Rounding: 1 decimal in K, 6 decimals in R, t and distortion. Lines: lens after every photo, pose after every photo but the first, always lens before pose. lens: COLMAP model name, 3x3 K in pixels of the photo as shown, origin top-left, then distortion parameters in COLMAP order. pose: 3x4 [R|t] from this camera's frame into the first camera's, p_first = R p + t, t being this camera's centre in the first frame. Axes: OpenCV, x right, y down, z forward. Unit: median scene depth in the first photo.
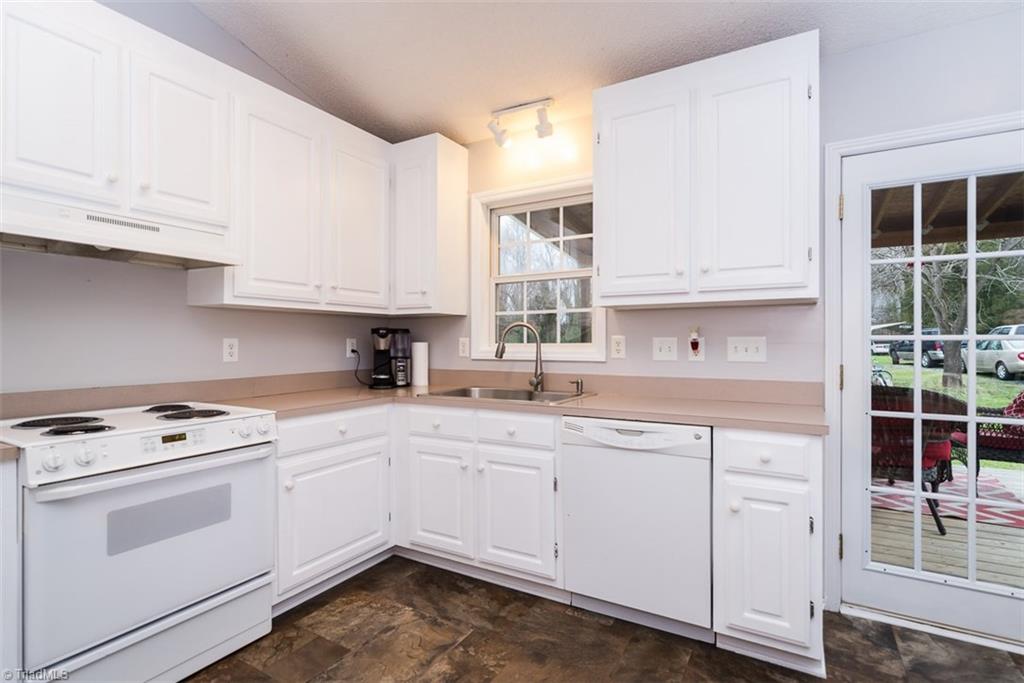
lens RADIAL K [[501.7, 0, 515.0], [0, 501.7, 341.9], [0, 0, 1]] dist [-0.000641, -0.000305]
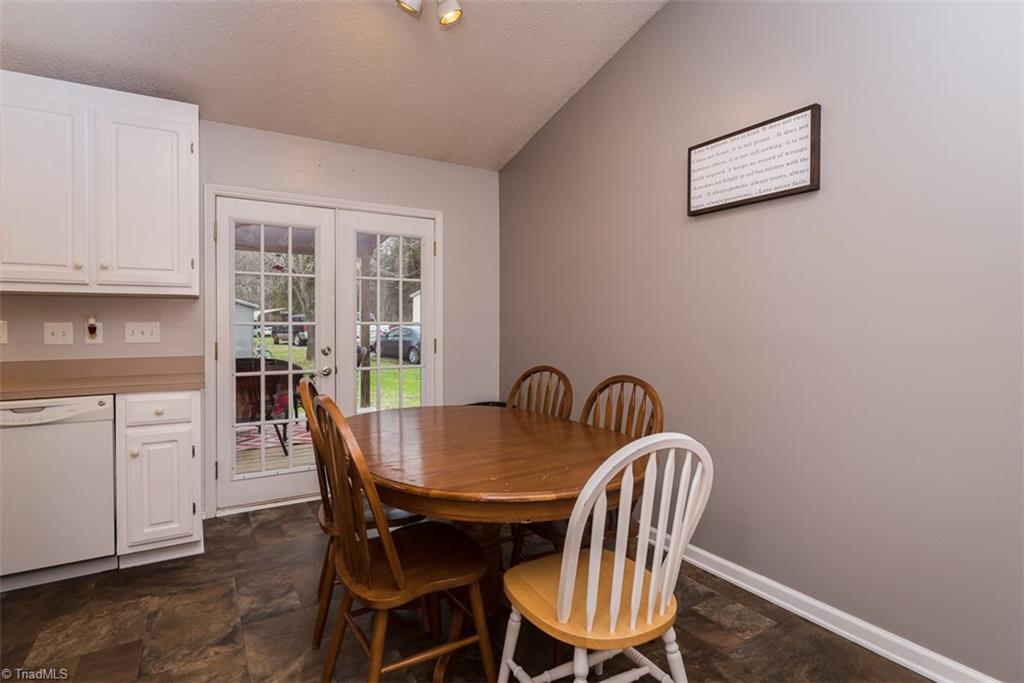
lens RADIAL K [[501.7, 0, 483.9], [0, 501.7, 327.1], [0, 0, 1]] dist [-0.000641, -0.000305]
pose [[0.506009, -0.004761, 0.862515, -0.187643], [0.001864, 0.999988, 0.004427, -0.002495], [-0.862526, -0.000632, 0.506012, -0.366970]]
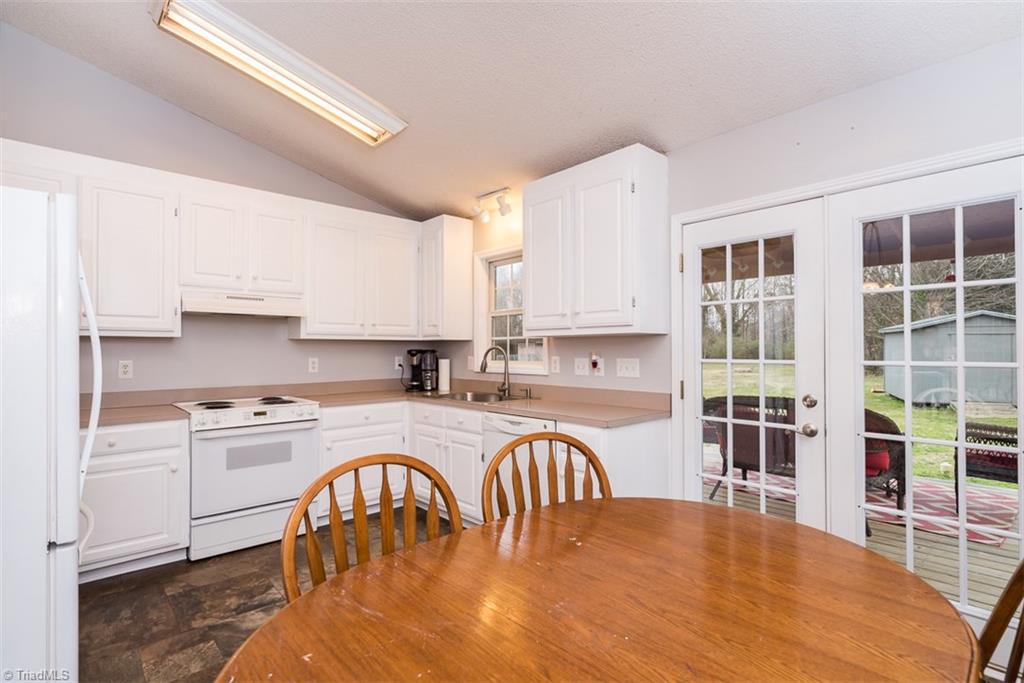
lens RADIAL K [[501.7, 0, 521.3], [0, 501.7, 344.6], [0, 0, 1]] dist [-0.000641, -0.000305]
pose [[0.954875, -0.004734, -0.296971, 0.628457], [0.001674, 0.999943, -0.010558, -0.036058], [0.297004, 0.009585, 0.954828, -0.395321]]
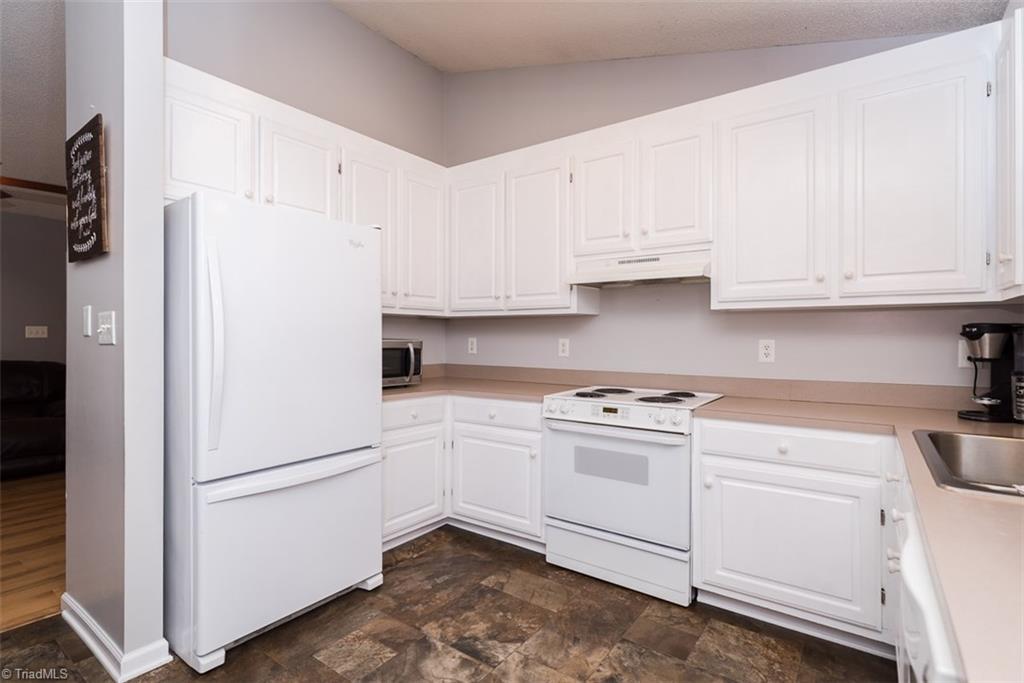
lens RADIAL K [[501.7, 0, 505.8], [0, 501.7, 336.7], [0, 0, 1]] dist [-0.000641, -0.000305]
pose [[-0.121026, 0.001780, -0.992648, 0.590961], [-0.001089, 0.999998, 0.001926, -0.015968], [0.992649, 0.001314, -0.121024, 0.665243]]
